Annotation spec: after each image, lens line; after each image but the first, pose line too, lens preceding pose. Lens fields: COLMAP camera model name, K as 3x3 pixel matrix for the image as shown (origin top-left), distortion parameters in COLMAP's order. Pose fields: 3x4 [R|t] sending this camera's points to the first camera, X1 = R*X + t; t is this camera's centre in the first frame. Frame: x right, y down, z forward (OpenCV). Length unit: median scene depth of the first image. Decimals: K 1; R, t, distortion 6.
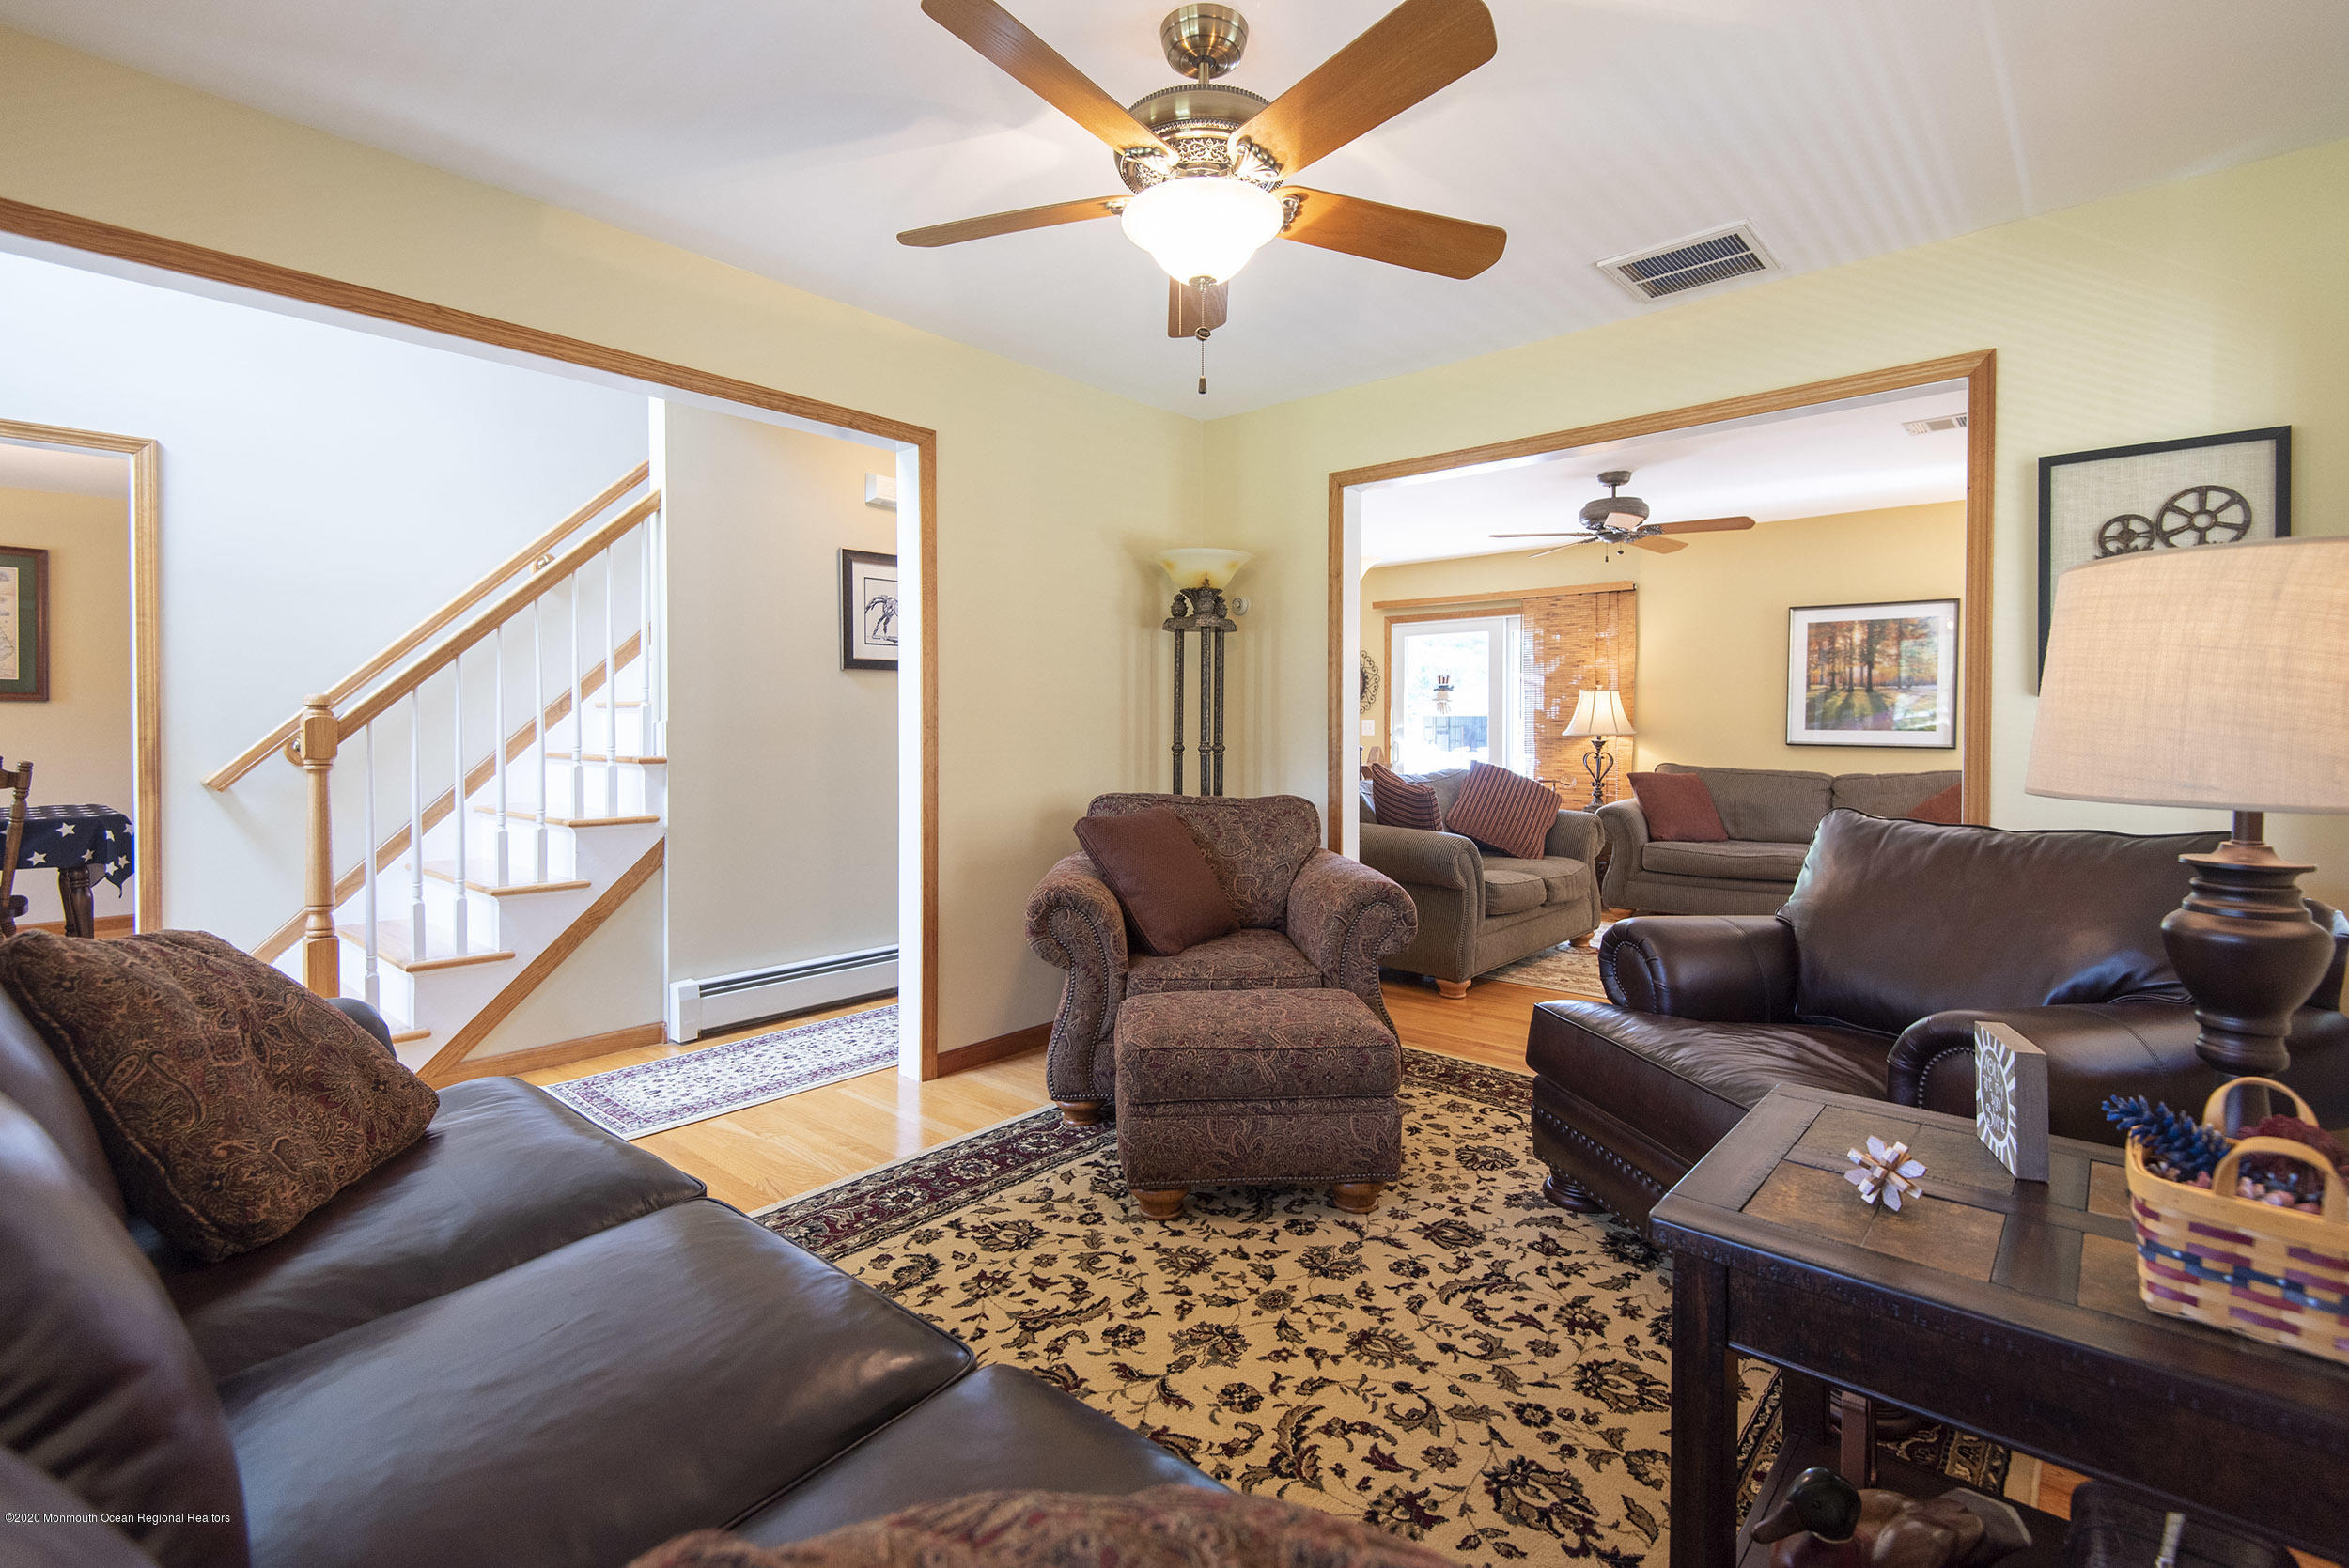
lens RADIAL K [[1077.4, 0, 1180.1], [0, 1077.4, 735.3], [0, 0, 1]] dist [0.018658, -0.011190]
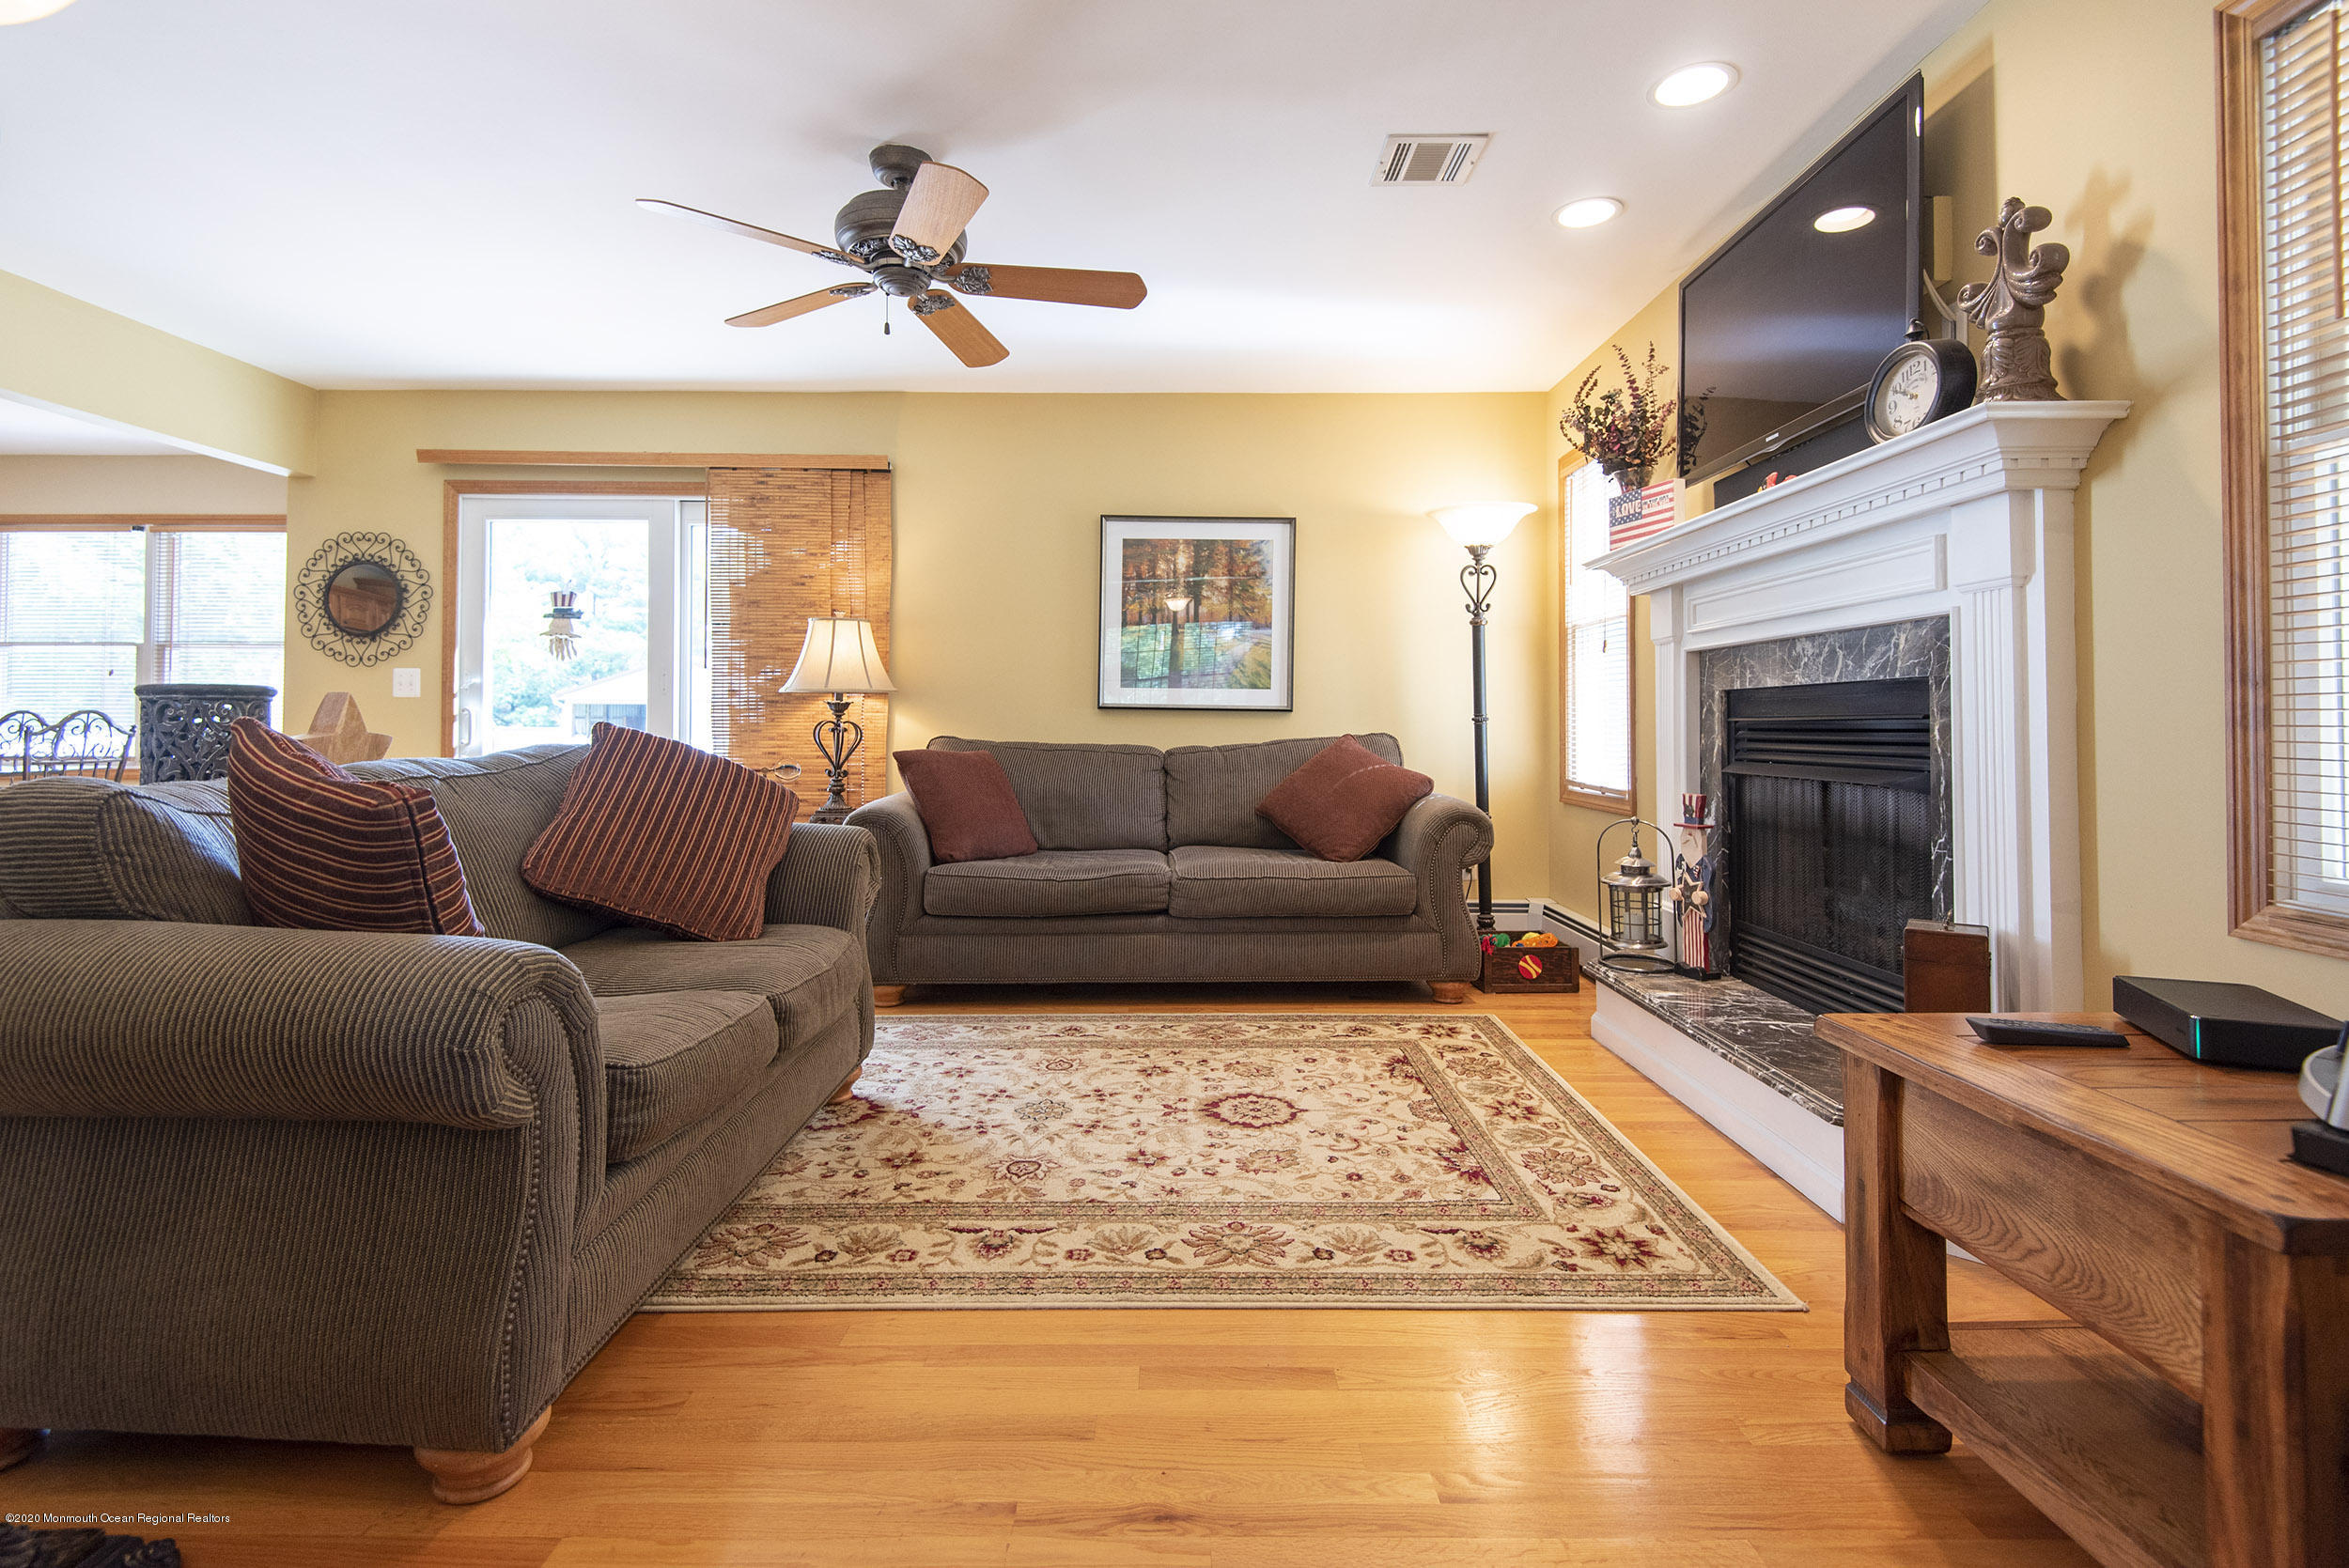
lens RADIAL K [[1077.4, 0, 1181.7], [0, 1077.4, 704.0], [0, 0, 1]] dist [0.018658, -0.011190]
pose [[0.746502, 0.013577, 0.665245, 0.137430], [0.004489, 0.999666, -0.025440, 0.024872], [-0.665368, 0.021978, 0.746192, 0.452935]]
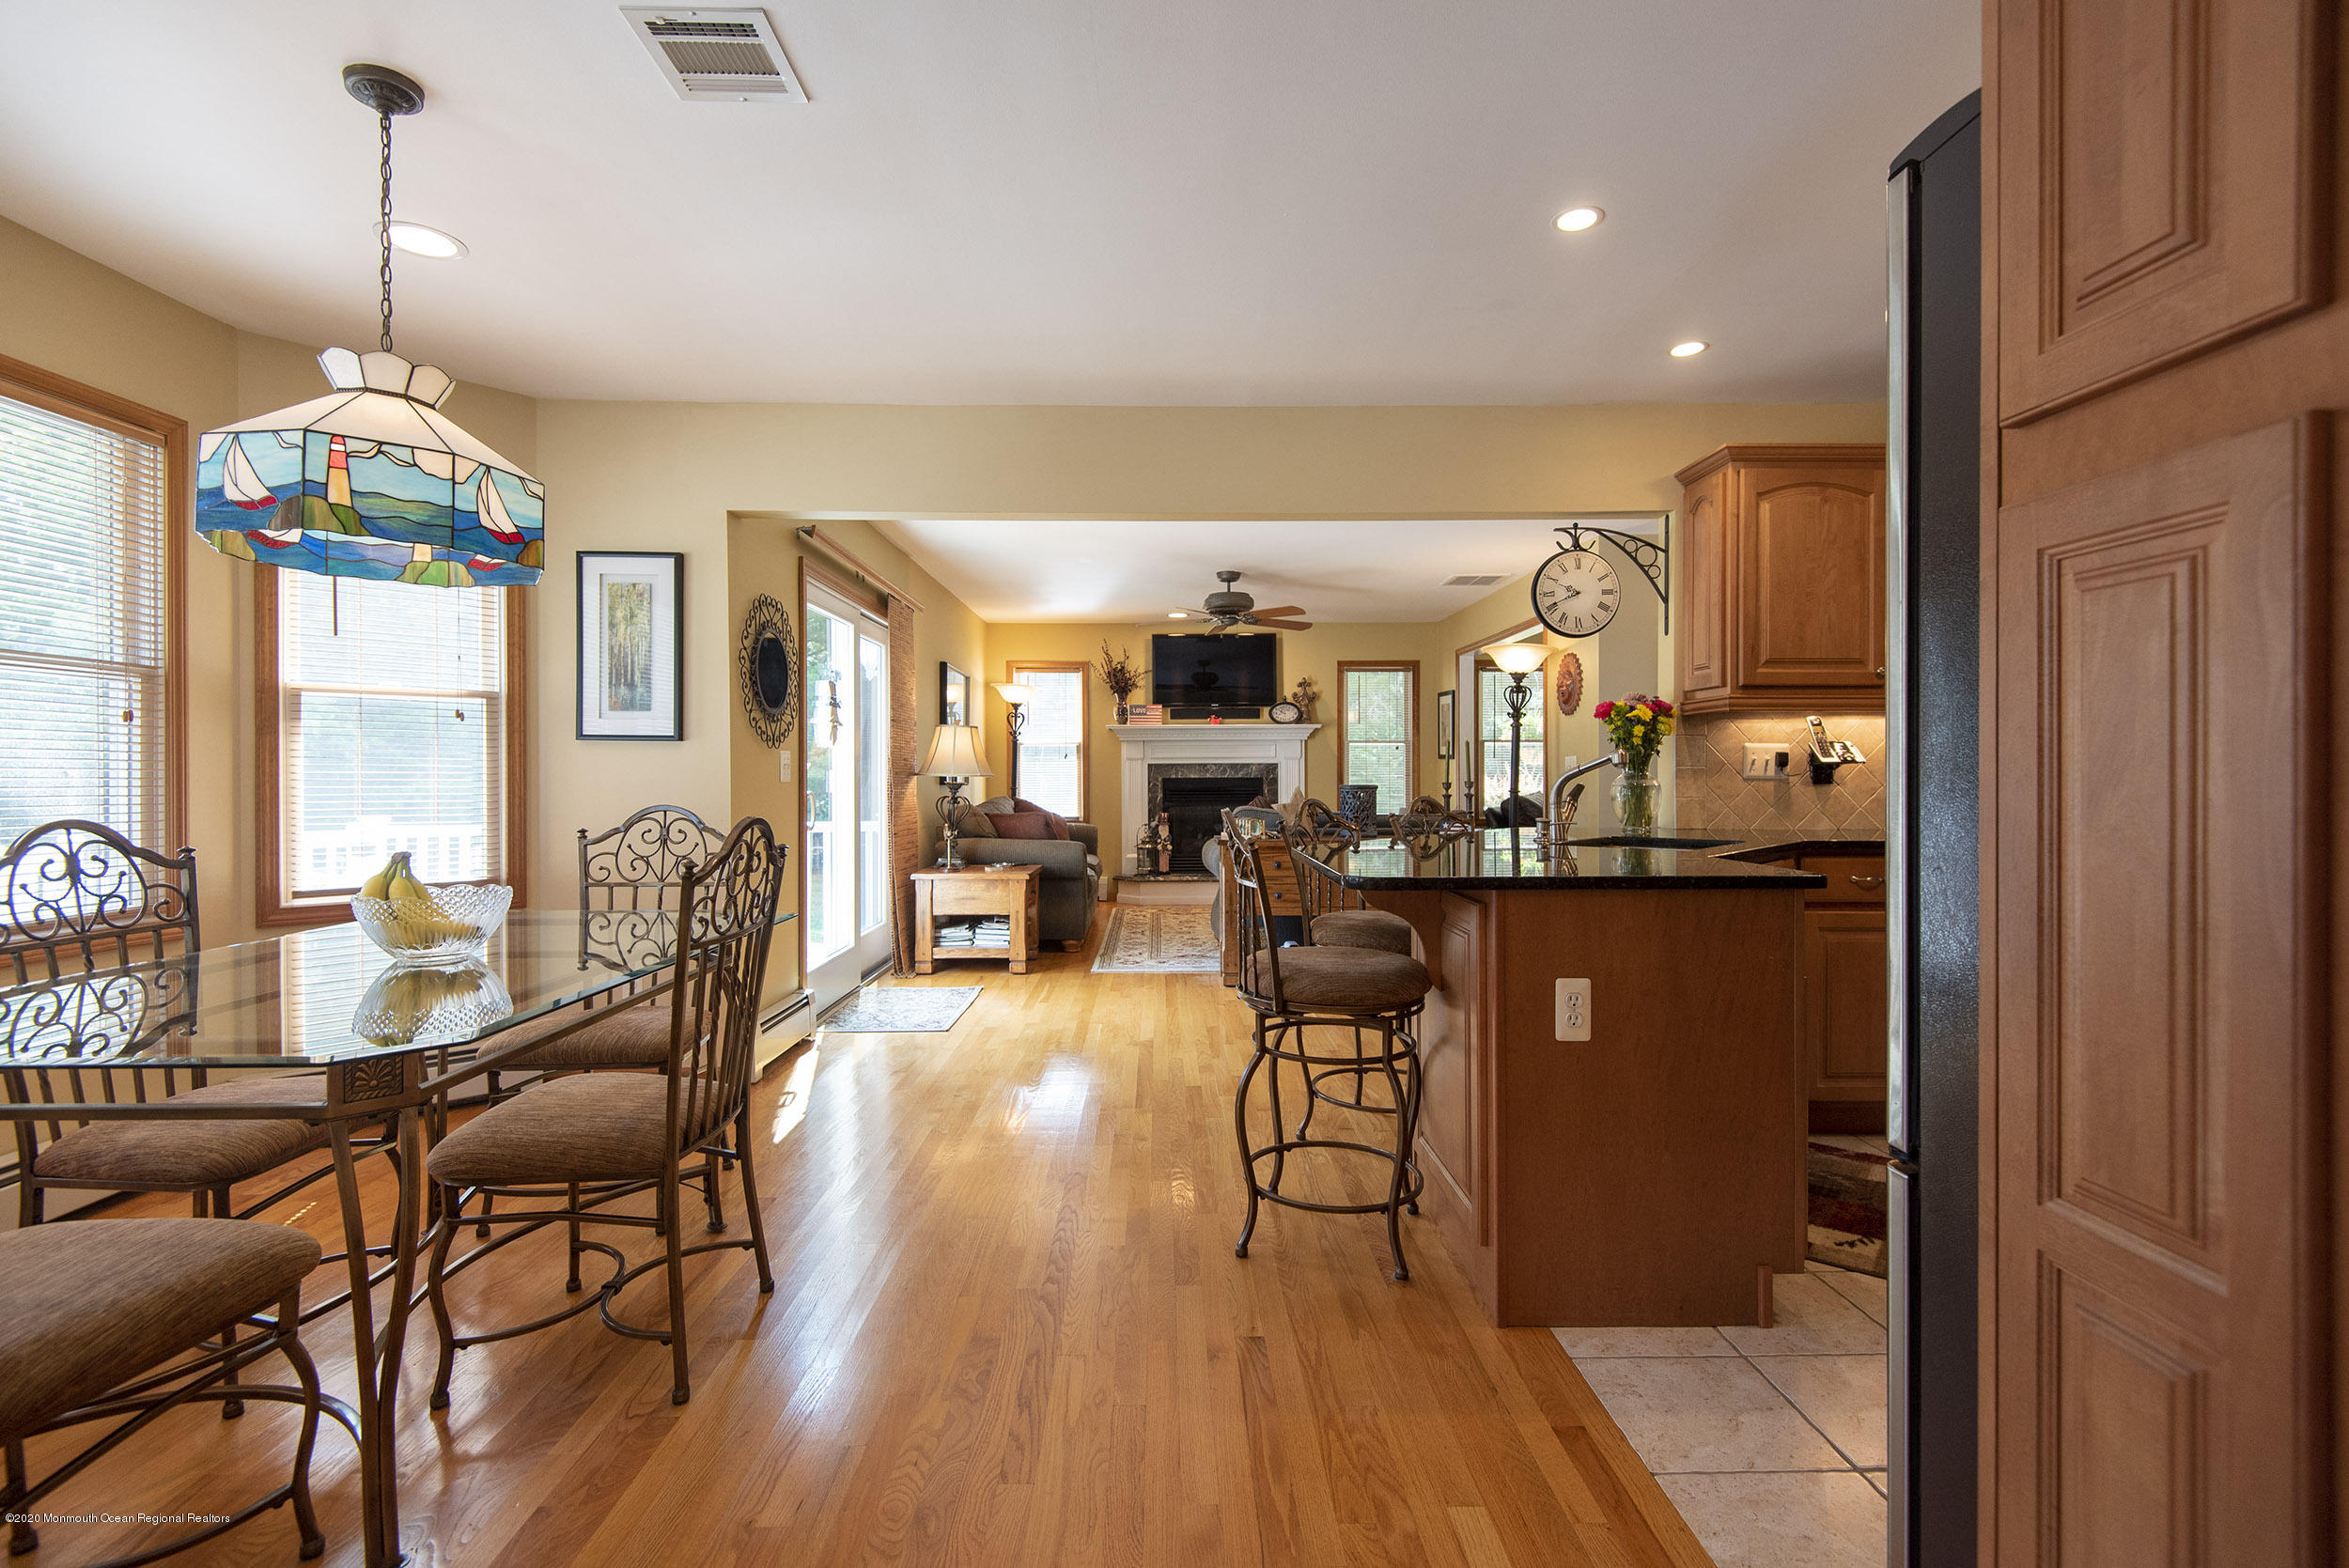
lens RADIAL K [[1077.4, 0, 1181.8], [0, 1077.4, 770.4], [0, 0, 1]] dist [0.018658, -0.011190]
pose [[-0.679718, 0.003978, 0.733463, -0.425458], [0.009197, 0.999953, 0.003100, -0.007965], [-0.733416, 0.008853, -0.679722, 1.619623]]
